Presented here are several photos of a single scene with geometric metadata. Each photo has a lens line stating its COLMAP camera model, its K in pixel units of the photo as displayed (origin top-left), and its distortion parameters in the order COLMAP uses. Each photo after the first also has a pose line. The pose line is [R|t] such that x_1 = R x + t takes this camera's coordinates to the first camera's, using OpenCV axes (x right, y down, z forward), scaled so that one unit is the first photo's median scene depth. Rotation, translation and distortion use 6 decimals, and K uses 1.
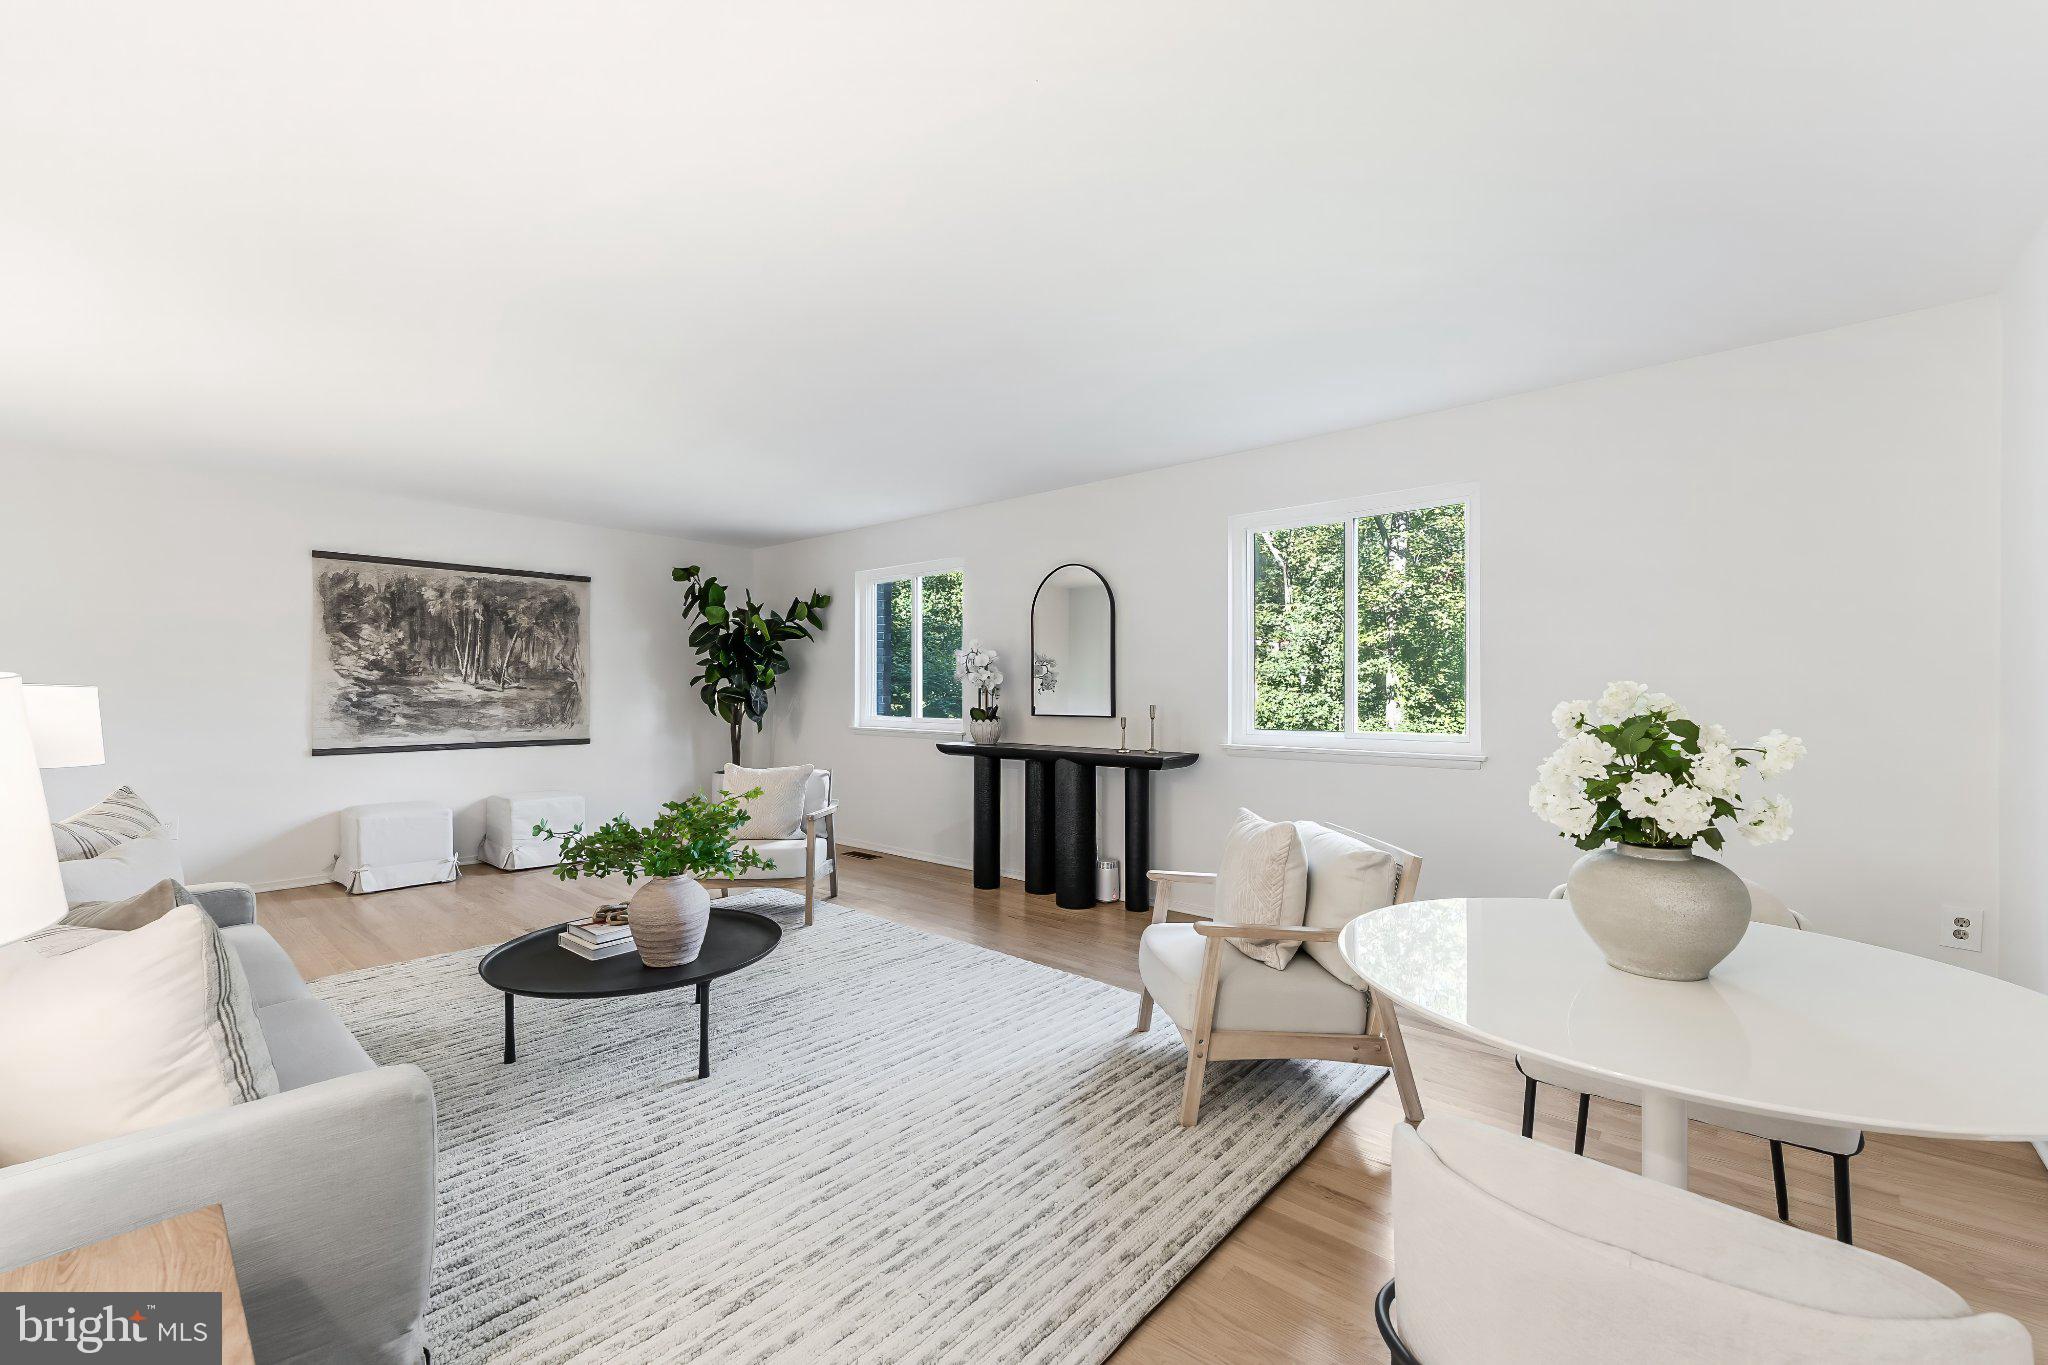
lens RADIAL K [[824.8, 0, 1032.9], [0, 824.8, 694.7], [0, 0, 1]] dist [-0.002385, -0.000095]
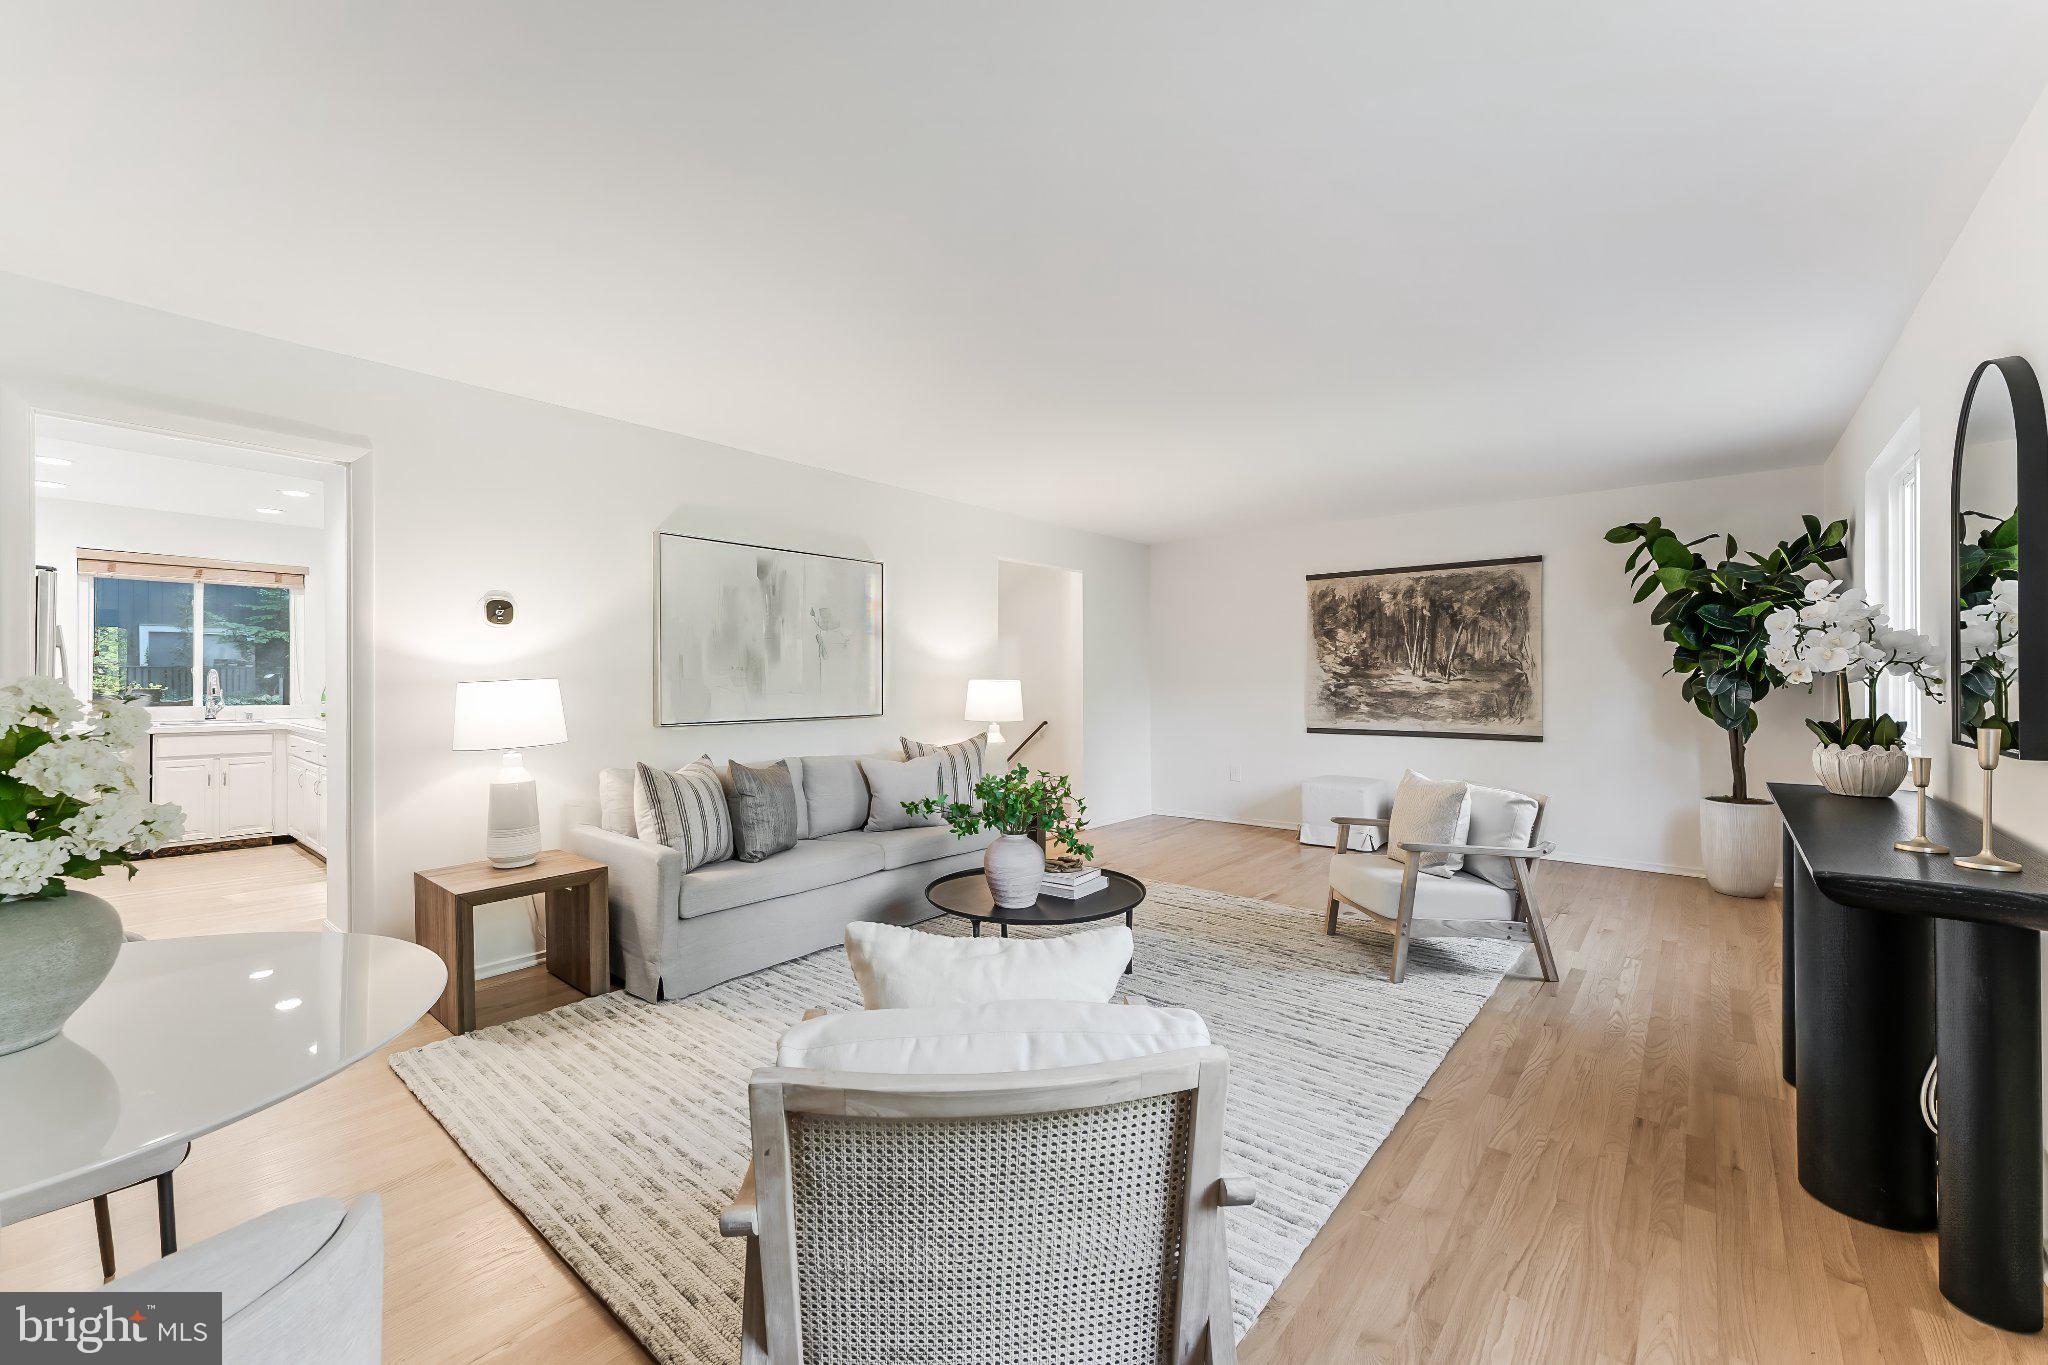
lens RADIAL K [[824.8, 0, 1033.0], [0, 824.8, 673.4], [0, 0, 1]] dist [-0.002385, -0.000095]
pose [[0.030779, -0.011404, -0.999461, 0.376982], [-0.004555, 0.999923, -0.011550, -0.002446], [0.999516, 0.004908, 0.030725, 0.473278]]
